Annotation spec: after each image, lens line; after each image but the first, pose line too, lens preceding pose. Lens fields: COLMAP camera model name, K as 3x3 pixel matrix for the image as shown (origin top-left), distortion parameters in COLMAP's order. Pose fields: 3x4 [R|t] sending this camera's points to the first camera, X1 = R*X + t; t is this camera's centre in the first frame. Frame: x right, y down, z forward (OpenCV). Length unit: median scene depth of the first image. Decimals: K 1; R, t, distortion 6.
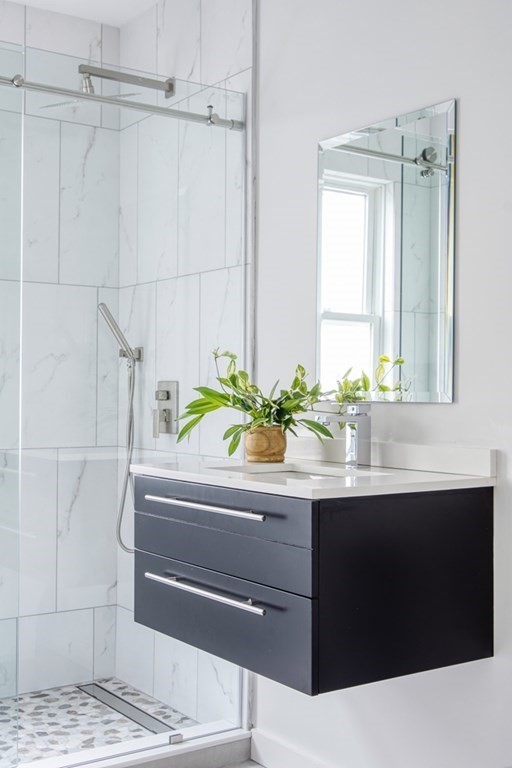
lens RADIAL K [[960.2, 0, 256.0], [0, 960.2, 384.0], [0, 0, 1]] dist [0.002938, 0.013378]
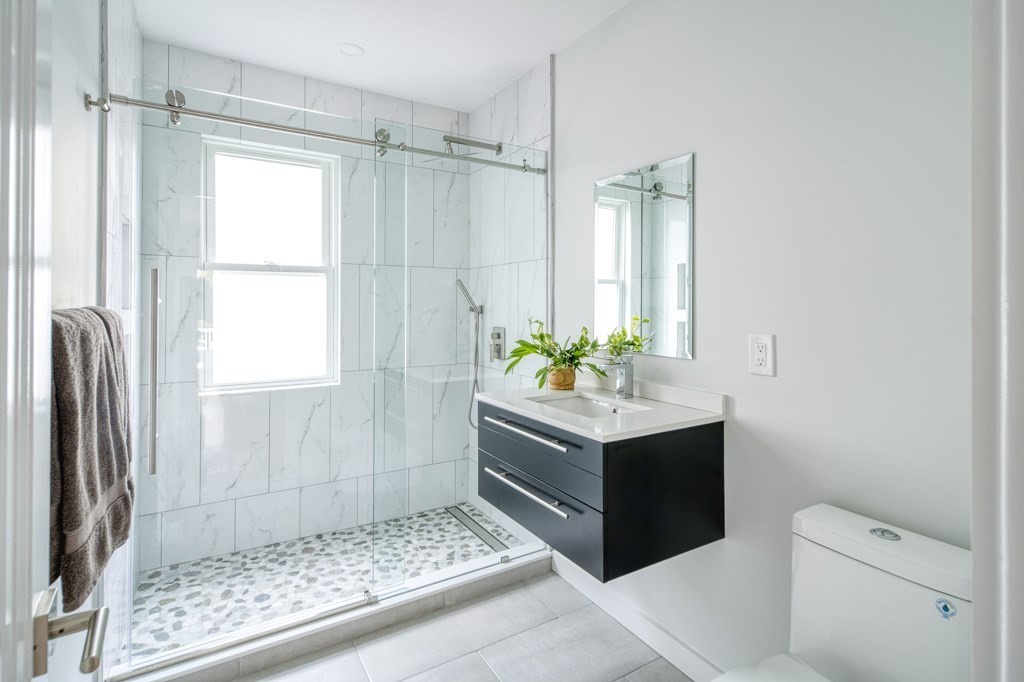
lens RADIAL K [[499.9, 0, 521.4], [0, 499.9, 299.7], [0, 0, 1]] dist [0.005607, -0.000065]
pose [[0.998960, -0.005188, -0.045299, -0.015991], [0.005035, 0.999981, -0.003487, -0.052516], [0.045316, 0.003255, 0.998967, 0.165993]]
